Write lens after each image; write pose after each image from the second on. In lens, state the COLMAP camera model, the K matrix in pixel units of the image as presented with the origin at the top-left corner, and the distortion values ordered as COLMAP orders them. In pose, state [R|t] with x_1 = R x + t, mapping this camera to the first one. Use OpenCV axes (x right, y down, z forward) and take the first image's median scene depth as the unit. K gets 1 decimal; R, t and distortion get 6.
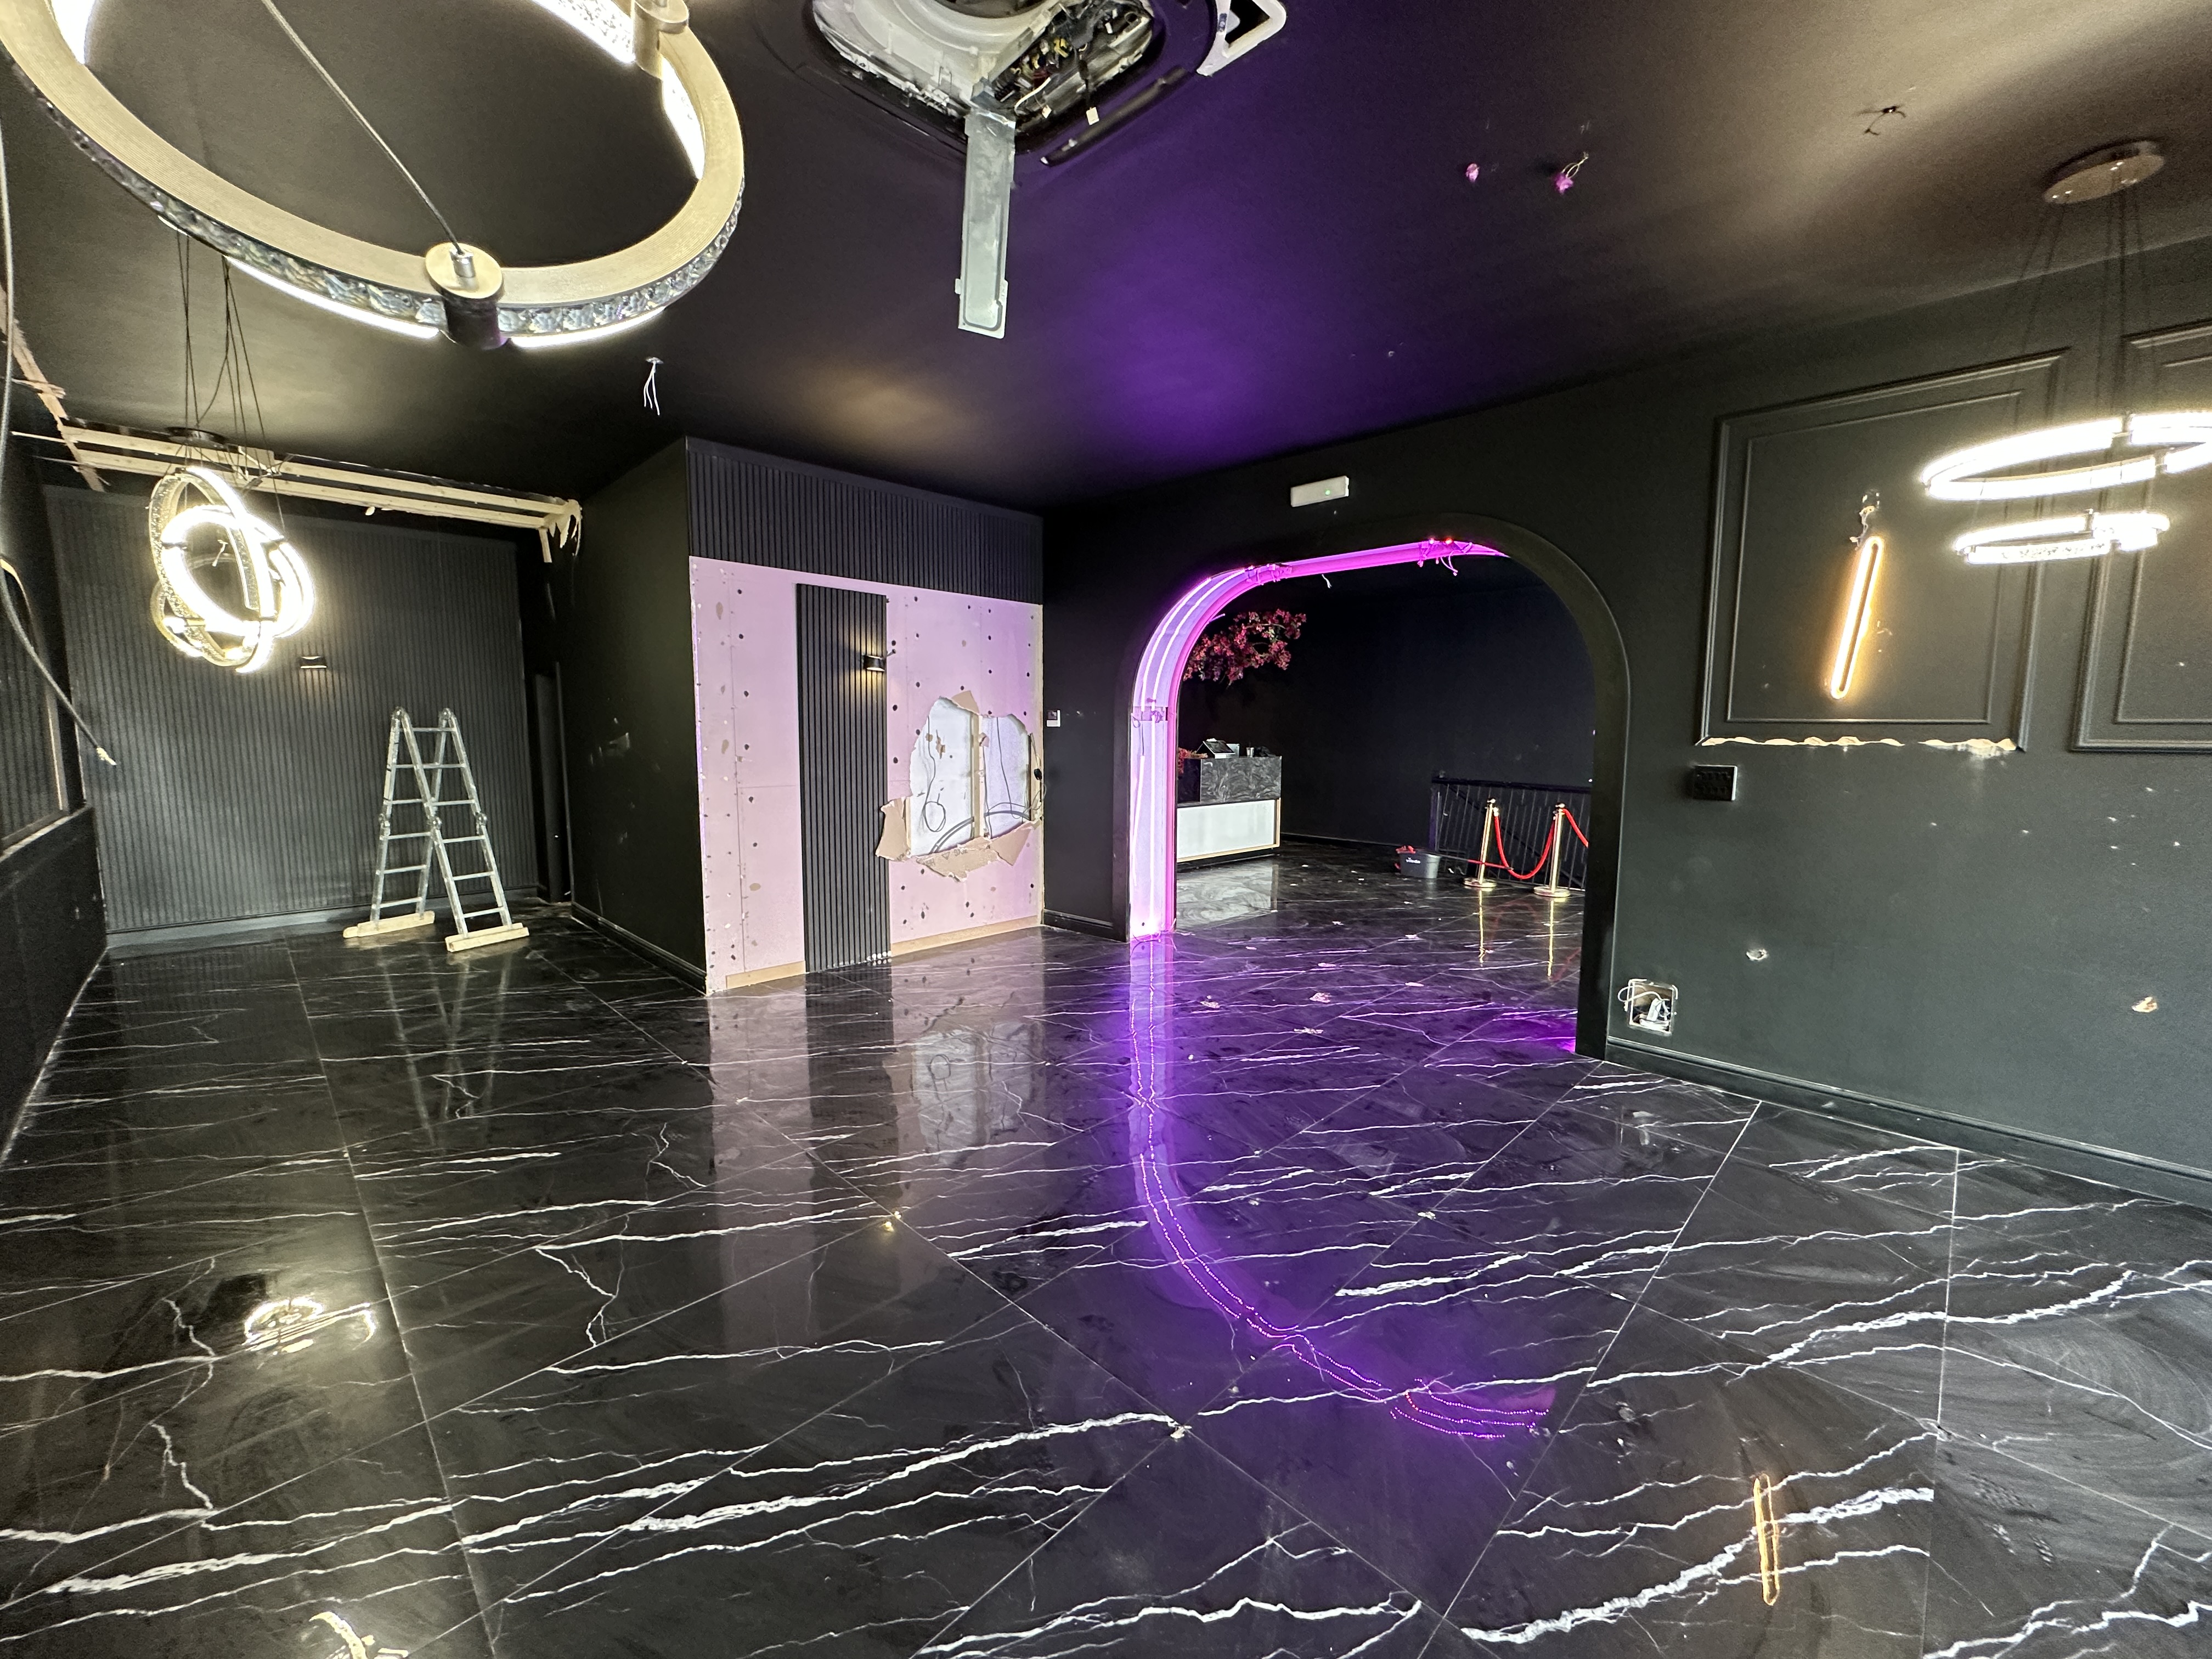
lens RADIAL K [[888.3, 0, 1094.8], [0, 888.3, 800.3], [0, 0, 1]] dist [0.002219, -0.000041]
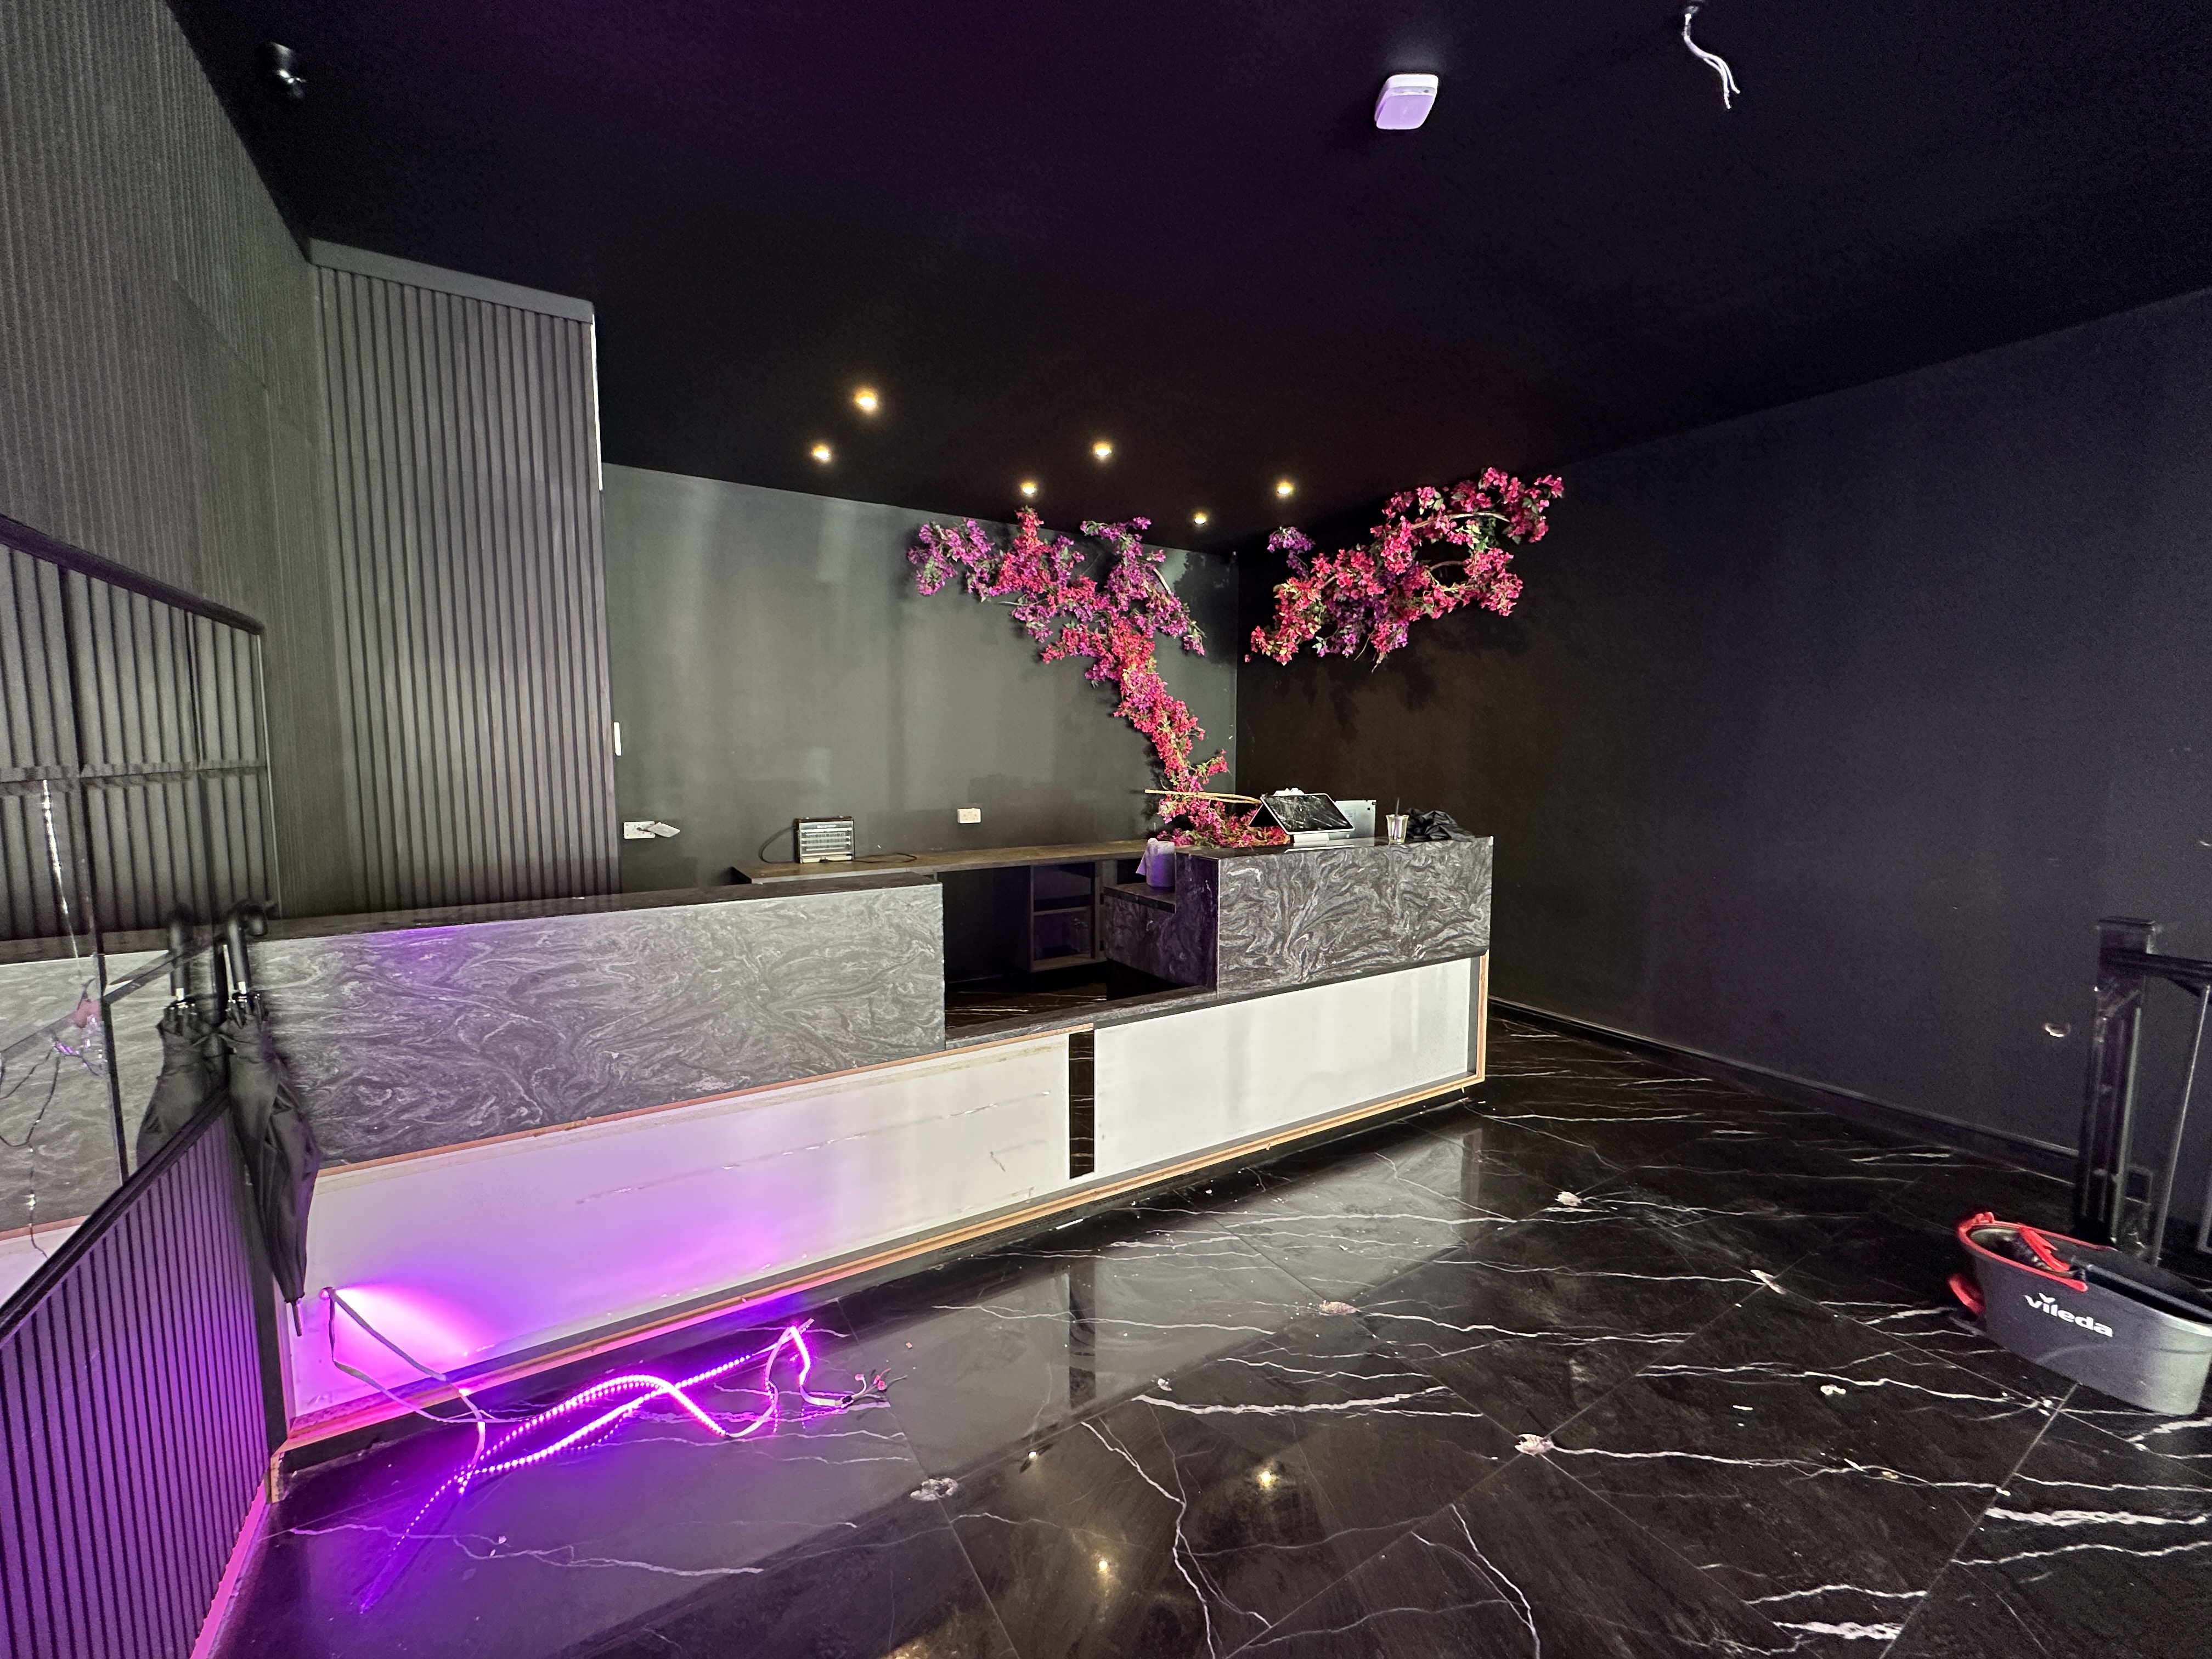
lens RADIAL K [[888.3, 0, 1101.3], [0, 888.3, 812.3], [0, 0, 1]] dist [0.002219, -0.000041]
pose [[0.974296, 0.006770, -0.225170, 0.223099], [-0.008940, 0.999923, -0.008621, -0.090514], [0.225094, 0.010413, 0.974281, 0.999629]]
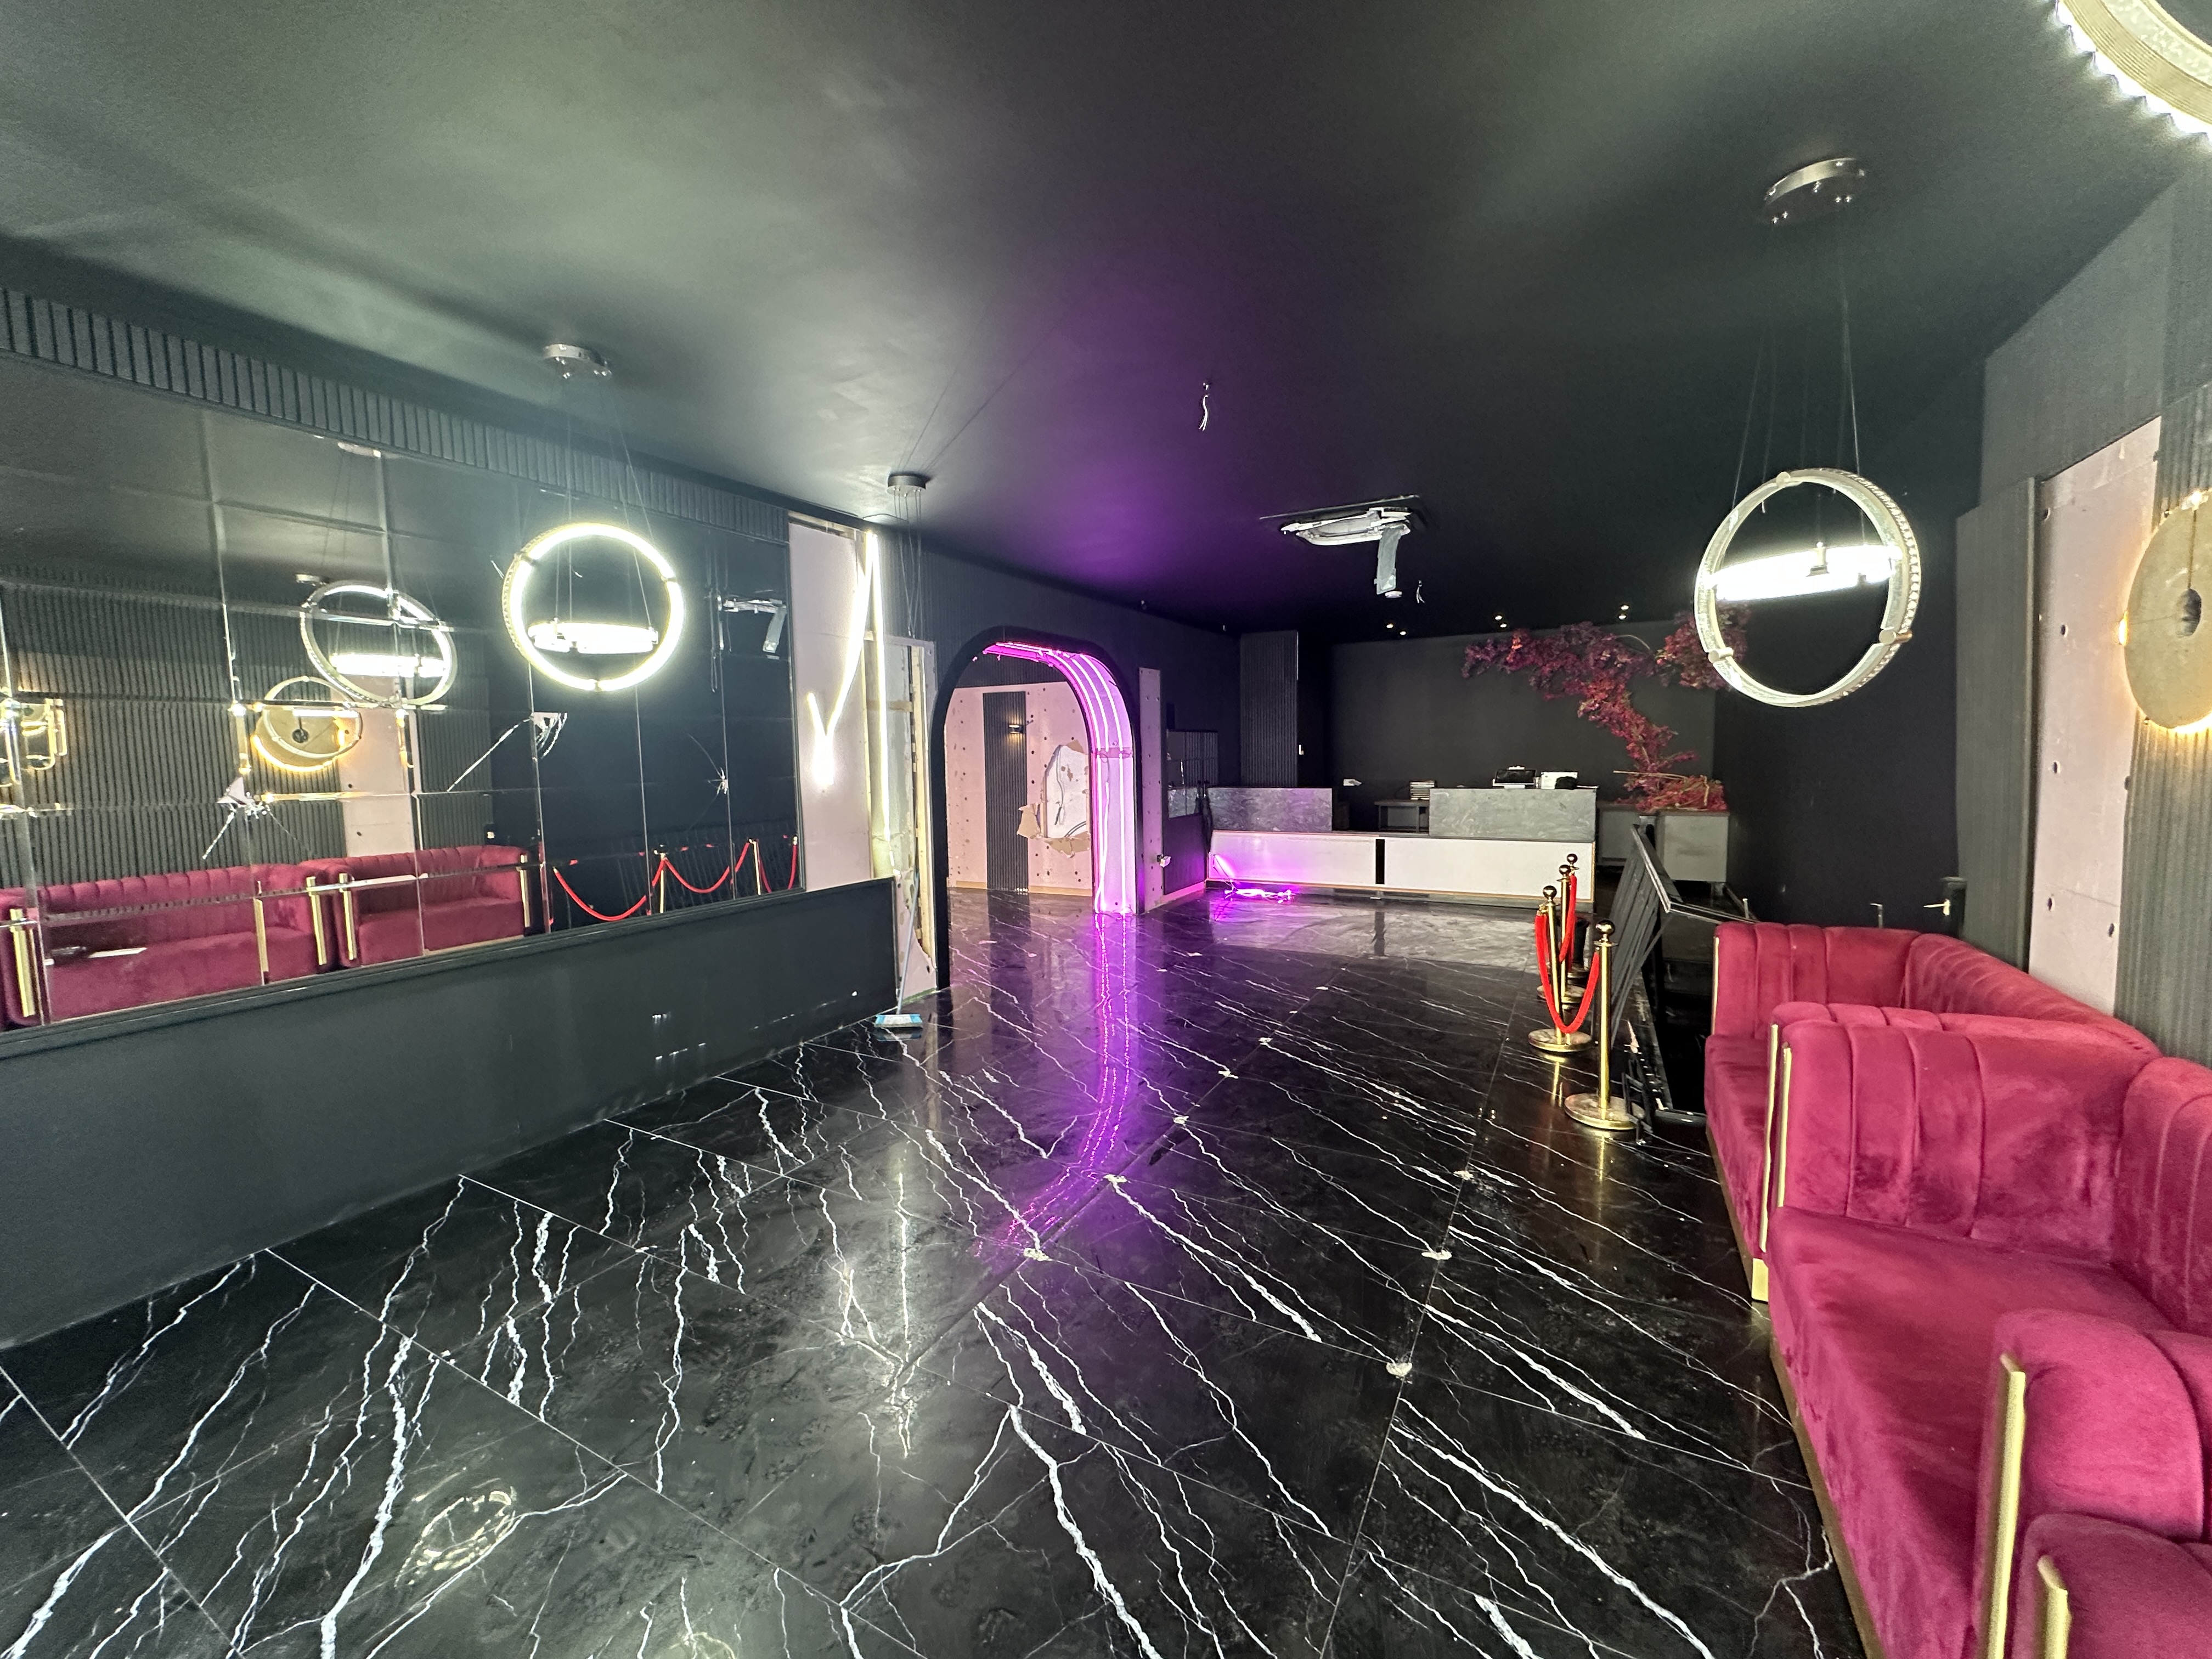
lens RADIAL K [[888.3, 0, 1104.1], [0, 888.3, 822.1], [0, 0, 1]] dist [0.002219, -0.000041]
pose [[0.268930, 0.054043, -0.961642, 1.400210], [-0.058808, 0.997483, 0.039611, -0.040477], [0.961363, 0.045900, 0.271432, 0.601806]]
